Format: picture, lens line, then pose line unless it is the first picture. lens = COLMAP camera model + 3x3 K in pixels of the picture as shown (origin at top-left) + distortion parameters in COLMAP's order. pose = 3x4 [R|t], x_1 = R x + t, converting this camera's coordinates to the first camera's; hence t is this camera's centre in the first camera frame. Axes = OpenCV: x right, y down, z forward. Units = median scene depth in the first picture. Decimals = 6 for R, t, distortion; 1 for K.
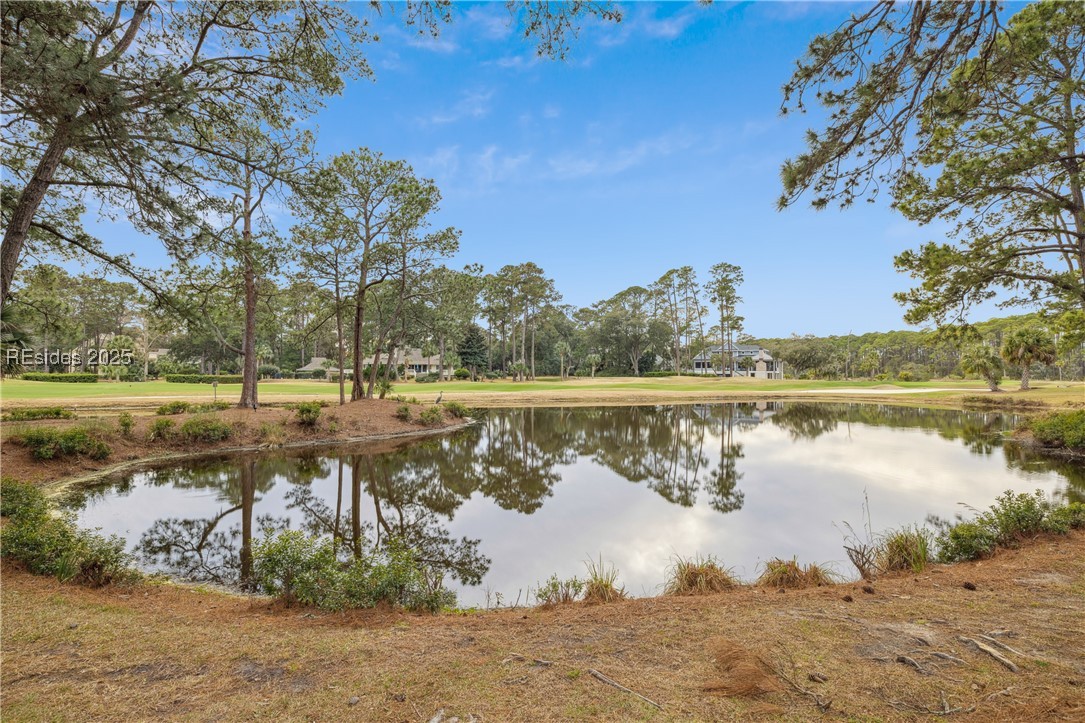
lens RADIAL K [[524.0, 0, 542.2], [0, 524.0, 362.1], [0, 0, 1]] dist [-0.001568, -0.000319]
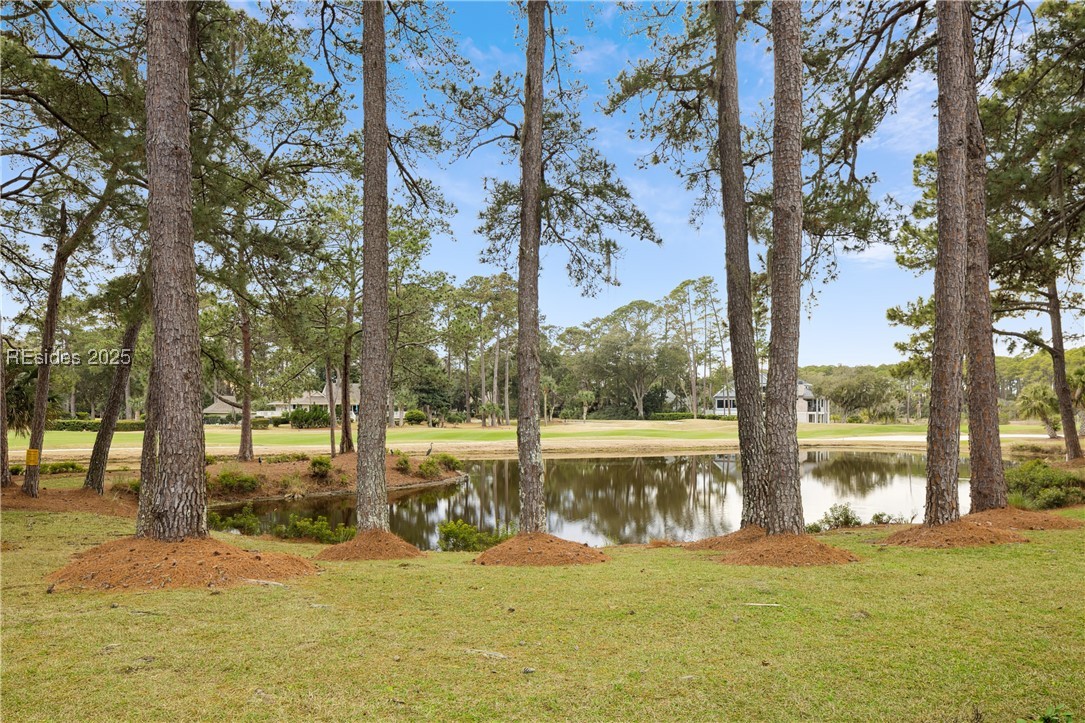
lens RADIAL K [[733.1, 0, 539.9], [0, 733.1, 416.3], [0, 0, 1]] dist [-0.006343, 0.002383]
pose [[0.999227, -0.002472, 0.039231, -0.011197], [0.001423, 0.999641, 0.026763, -0.006271], [-0.039283, -0.026687, 0.998872, -0.075191]]
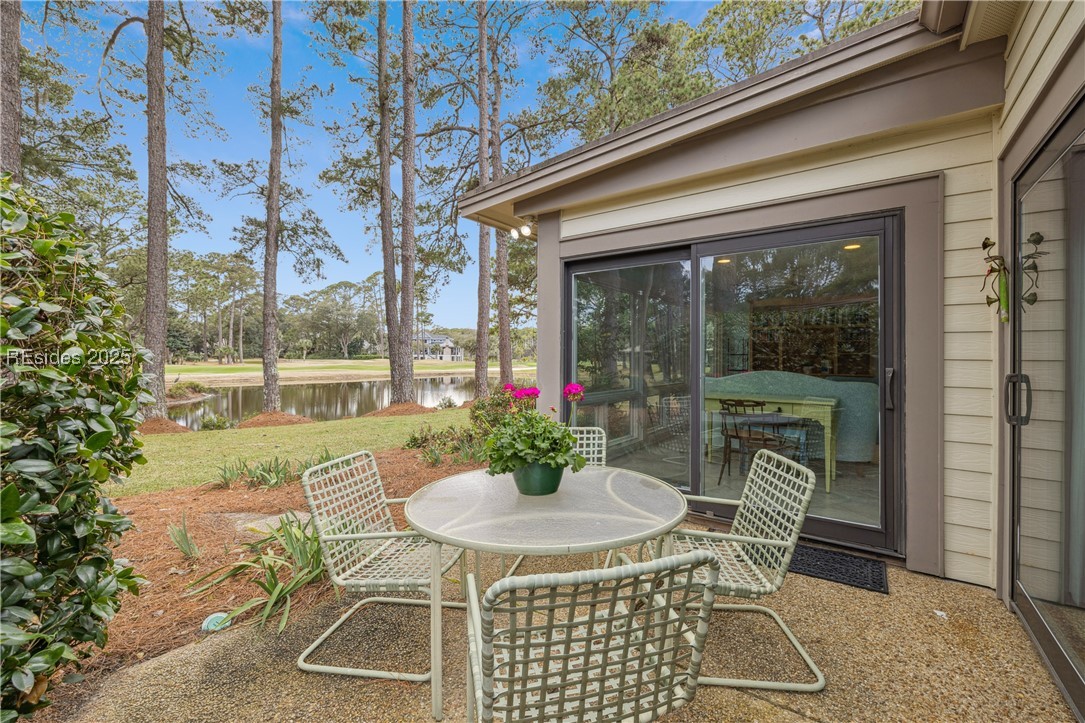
lens RADIAL K [[455.2, 0, 540.5], [0, 455.2, 355.1], [0, 0, 1]] dist [0.003718, 0.000283]
pose [[0.837349, 0.004532, 0.546651, -0.013814], [-0.015909, 0.999744, 0.016080, -0.005143], [-0.546438, -0.022161, 0.837206, -0.101653]]
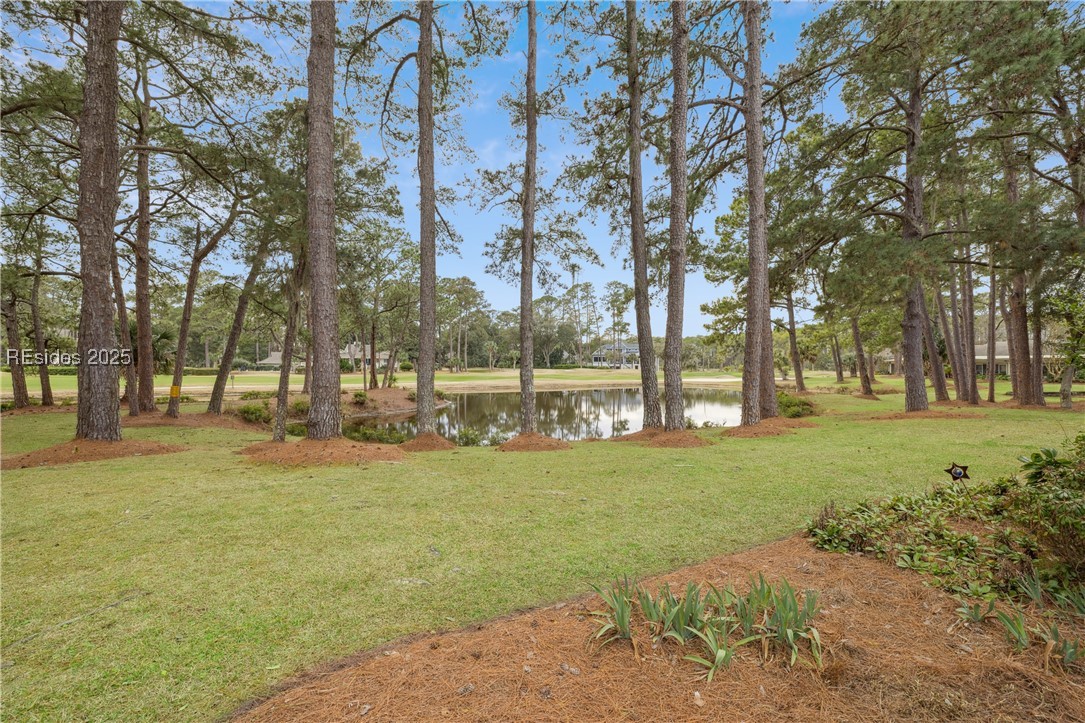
lens RADIAL K [[455.2, 0, 542.9], [0, 455.2, 362.9], [0, 0, 1]] dist [0.003718, 0.000283]
pose [[0.985325, 0.002549, 0.170670, -0.020946], [-0.005767, 0.999815, 0.018364, -0.006061], [-0.170592, -0.019079, 0.985157, -0.079537]]
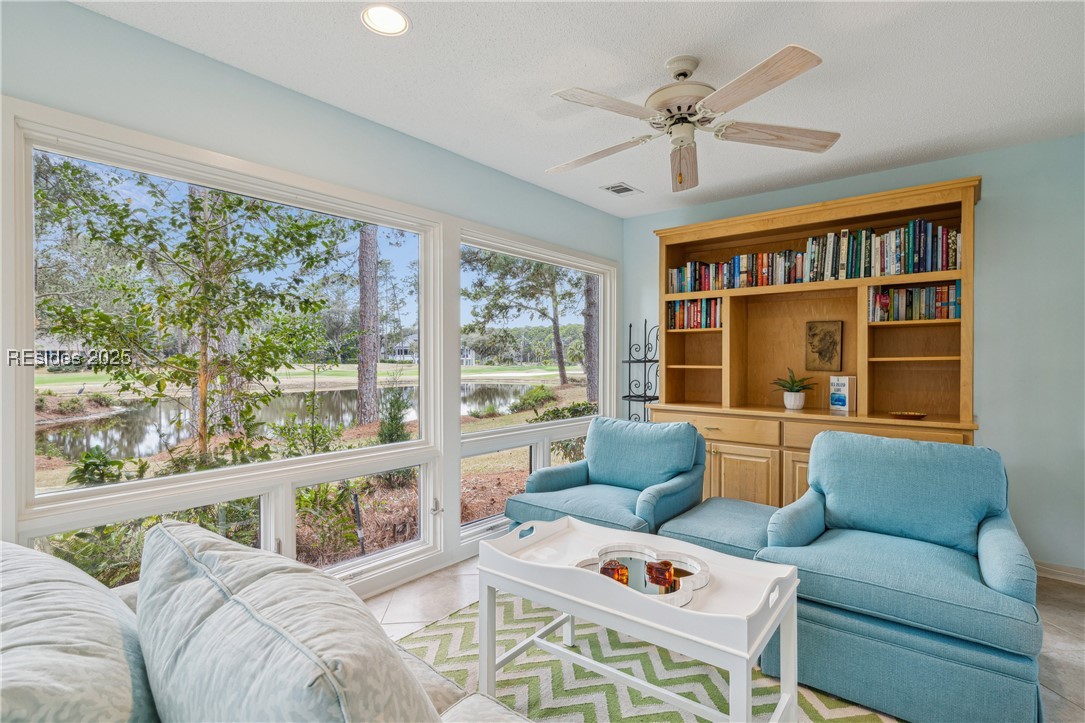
lens RADIAL K [[524.0, 0, 545.0], [0, 524.0, 364.0], [0, 0, 1]] dist [-0.001568, -0.000319]
pose [[0.865047, -0.006442, 0.501650, 0.019433], [-0.009760, 0.999512, 0.029666, -0.005373], [-0.501596, -0.030559, 0.864562, -0.088726]]
